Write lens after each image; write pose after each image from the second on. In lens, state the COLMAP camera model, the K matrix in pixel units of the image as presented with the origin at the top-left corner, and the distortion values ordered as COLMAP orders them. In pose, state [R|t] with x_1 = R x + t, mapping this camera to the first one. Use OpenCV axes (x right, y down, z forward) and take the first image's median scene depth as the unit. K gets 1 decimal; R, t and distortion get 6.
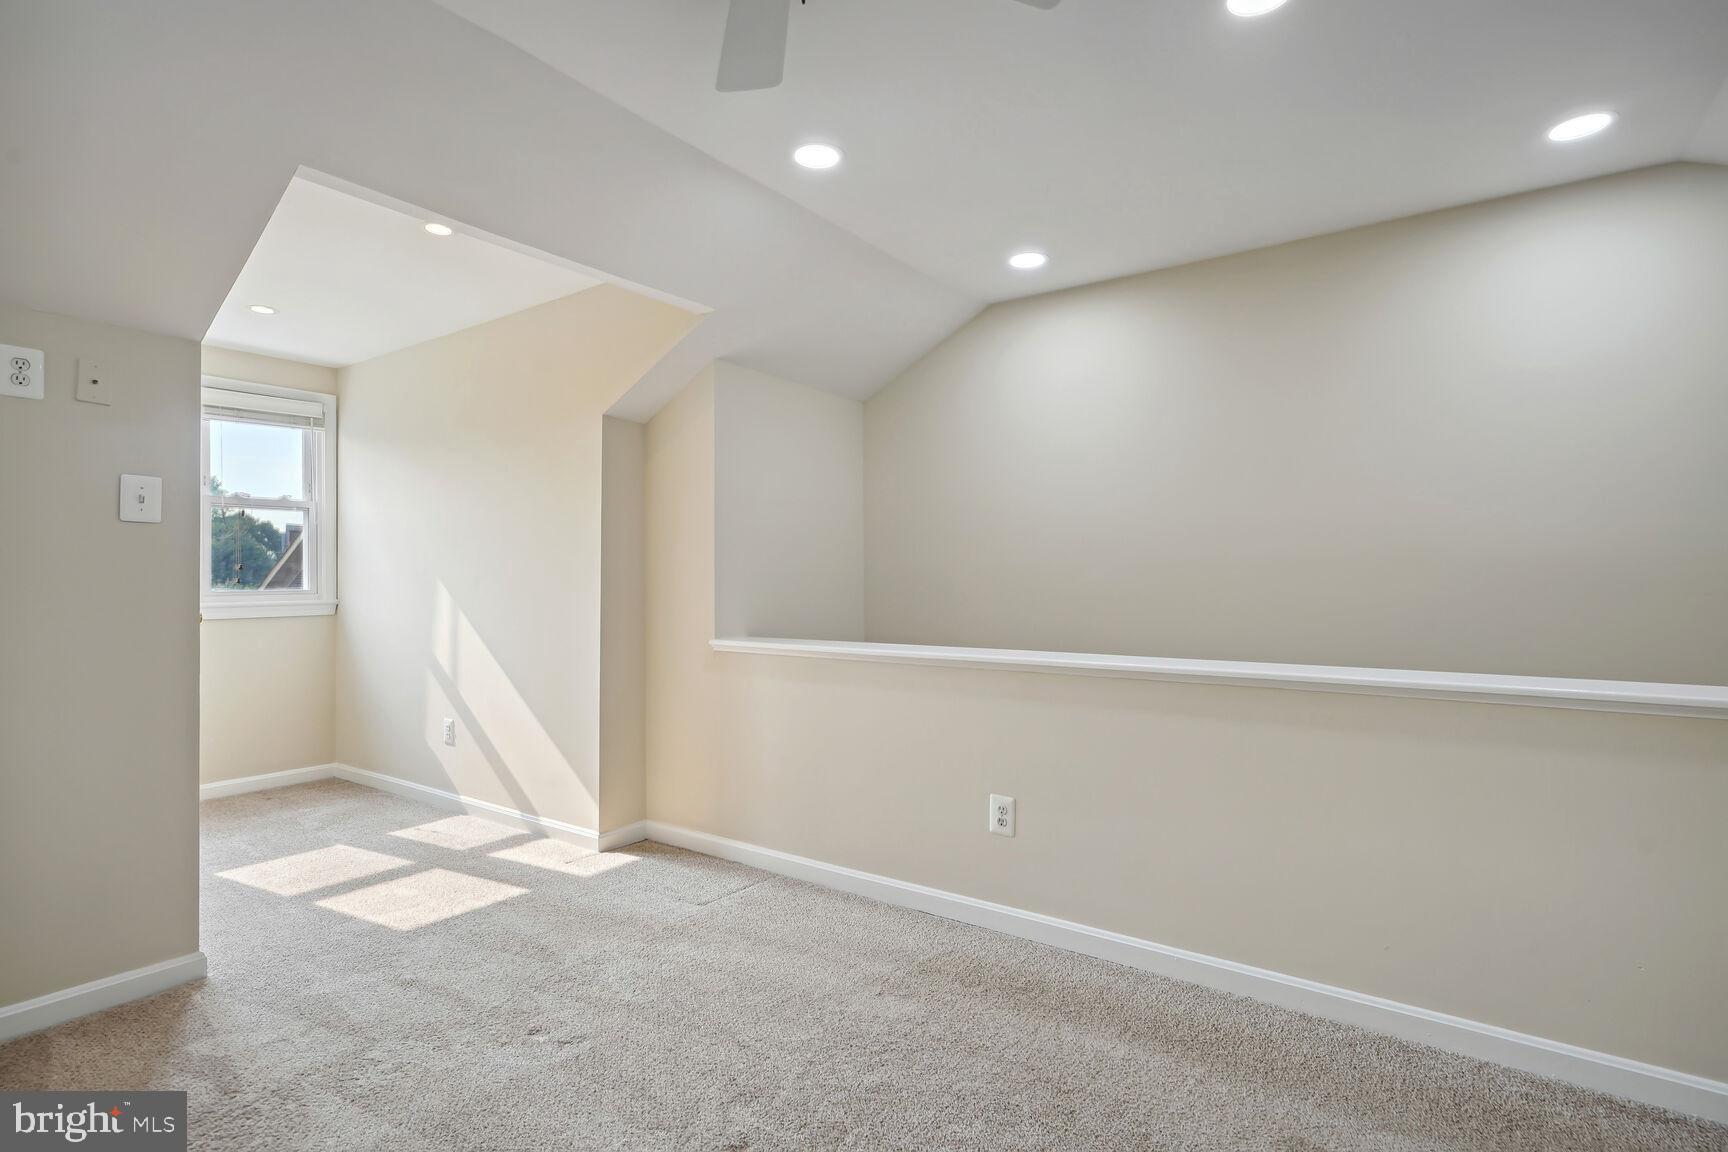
lens RADIAL K [[819.3, 0, 860.7], [0, 819.3, 586.6], [0, 0, 1]] dist [-0.000061, 0.002261]
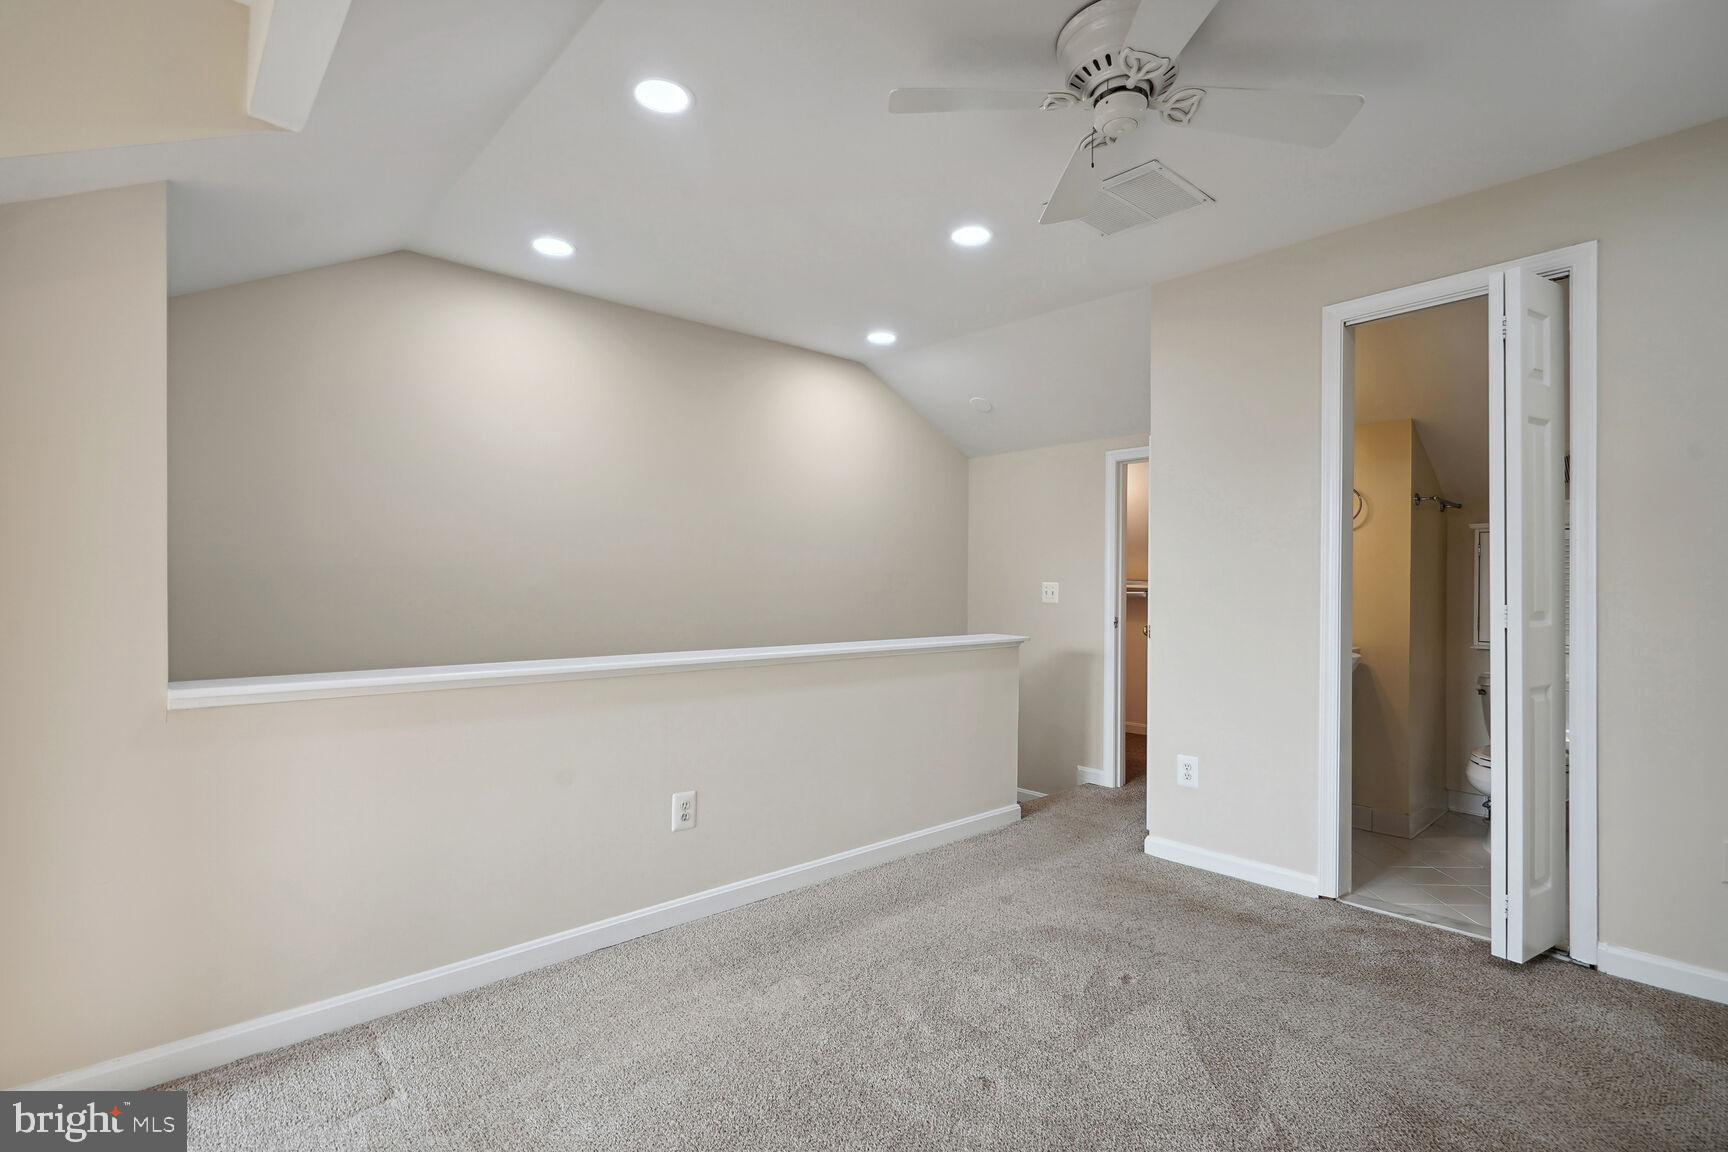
lens RADIAL K [[819.3, 0, 852.1], [0, 819.3, 584.0], [0, 0, 1]] dist [-0.000061, 0.002261]
pose [[0.235940, 0.004283, 0.971758, -0.750311], [0.002580, 0.999984, -0.005034, -0.002803], [-0.971764, 0.003695, 0.235925, 0.520007]]
